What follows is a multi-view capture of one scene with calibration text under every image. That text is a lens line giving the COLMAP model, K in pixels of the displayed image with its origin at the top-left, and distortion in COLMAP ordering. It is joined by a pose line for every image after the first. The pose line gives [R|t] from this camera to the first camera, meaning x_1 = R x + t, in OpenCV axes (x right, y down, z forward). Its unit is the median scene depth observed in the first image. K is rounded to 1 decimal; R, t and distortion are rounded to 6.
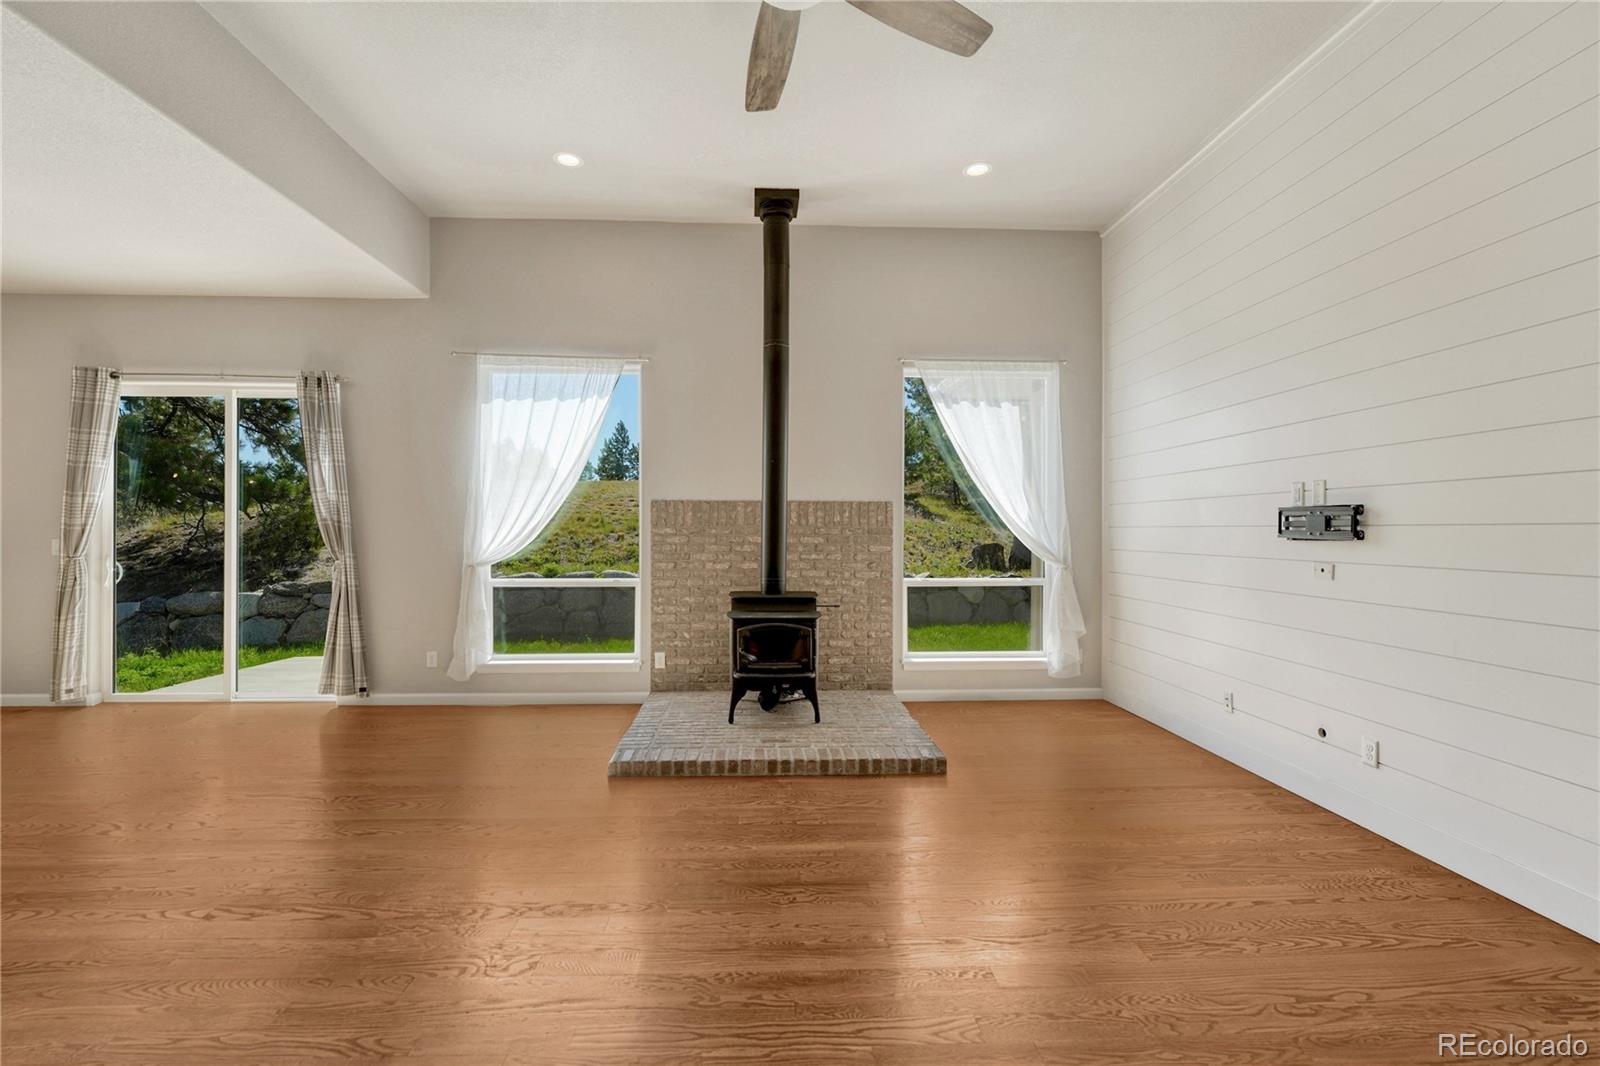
lens RADIAL K [[675.3, 0, 798.9], [0, 675.3, 526.6], [0, 0, 1]] dist [-0.003134, -0.000422]
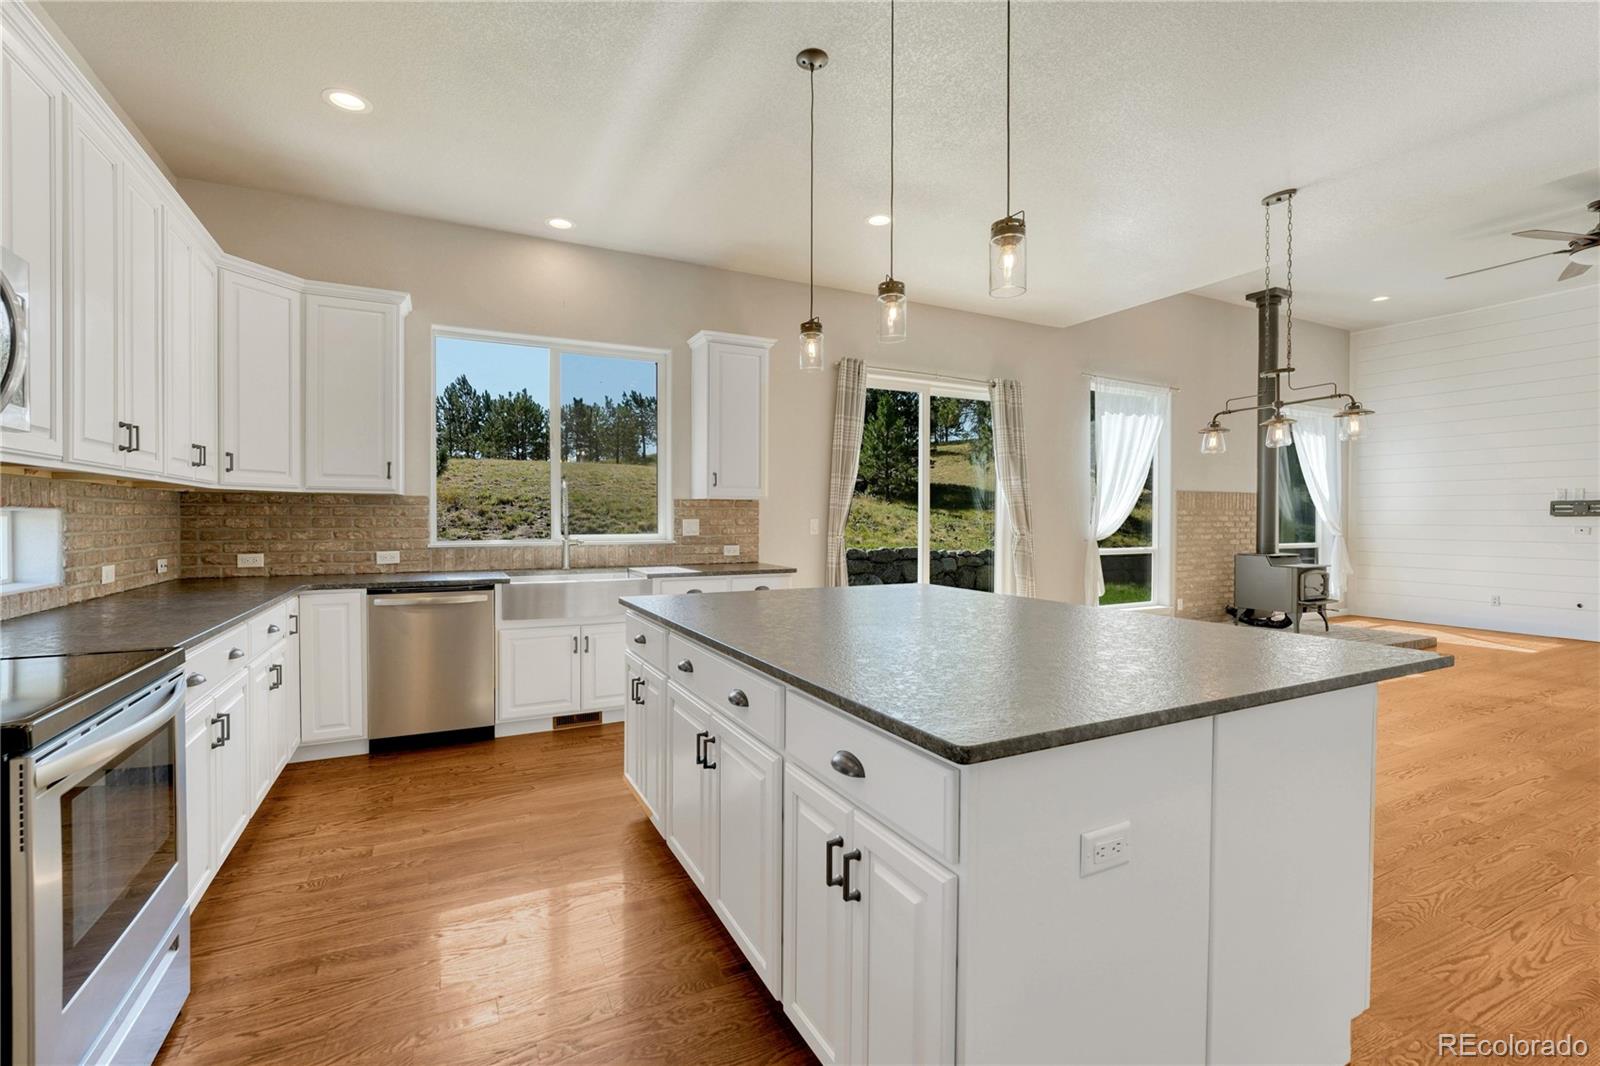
lens RADIAL K [[699.4, 0, 800.0], [0, 699.4, 533.0], [0, 0, 1]] dist [-0.000085, -0.000126]
pose [[0.909149, -0.010832, 0.416330, -1.548890], [-0.001471, 0.999572, 0.029218, 0.007448], [-0.416468, -0.027176, 0.908744, 0.007991]]
